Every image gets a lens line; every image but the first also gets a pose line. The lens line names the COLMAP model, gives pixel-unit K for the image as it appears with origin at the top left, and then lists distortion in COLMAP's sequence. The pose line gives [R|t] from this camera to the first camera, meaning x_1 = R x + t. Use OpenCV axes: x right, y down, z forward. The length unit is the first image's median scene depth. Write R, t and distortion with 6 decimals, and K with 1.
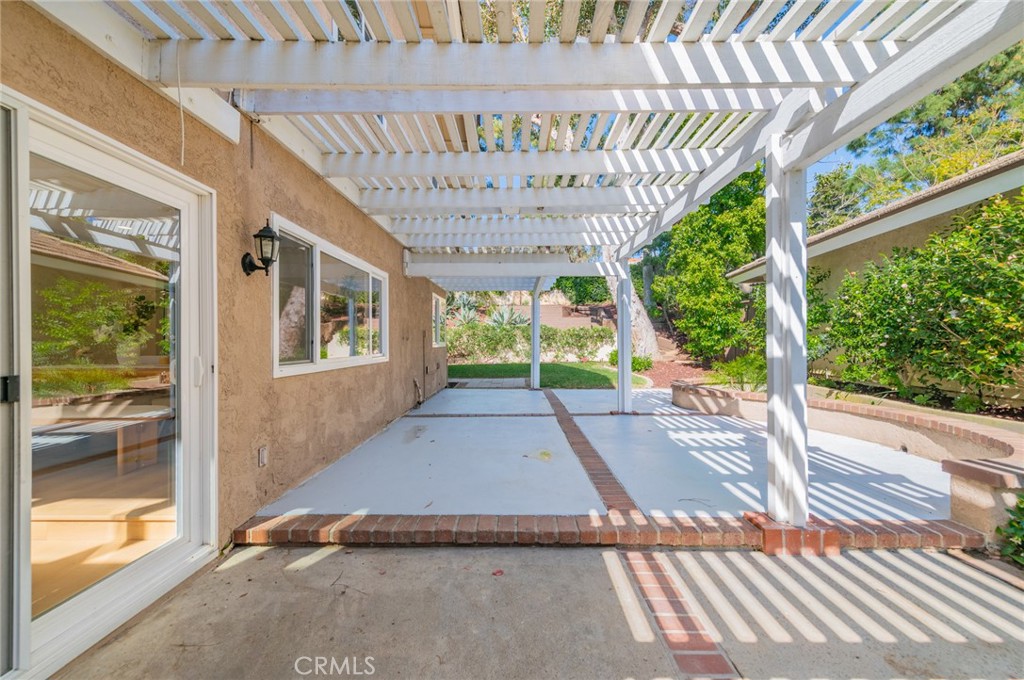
lens RADIAL K [[402.7, 0, 513.8], [0, 402.7, 337.3], [0, 0, 1]] dist [0.017464, -0.003182]
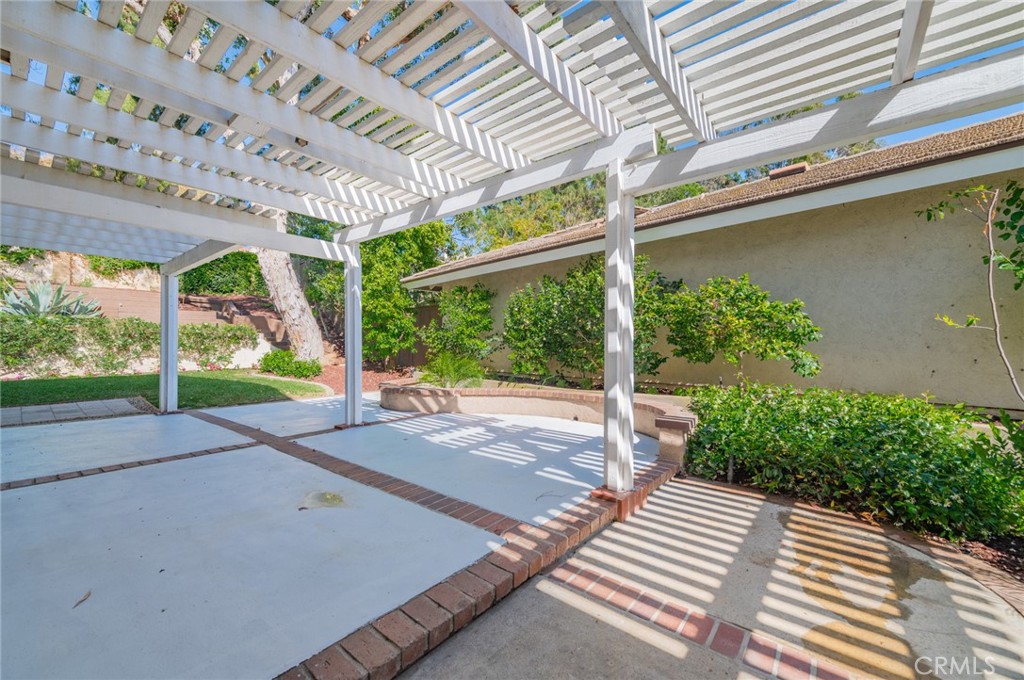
lens RADIAL K [[402.7, 0, 522.3], [0, 402.7, 349.1], [0, 0, 1]] dist [0.017464, -0.003182]
pose [[0.622298, -0.002039, 0.782778, -0.272280], [-0.012642, 0.999840, 0.012654, 0.019293], [-0.782678, -0.017771, 0.622173, 0.310352]]
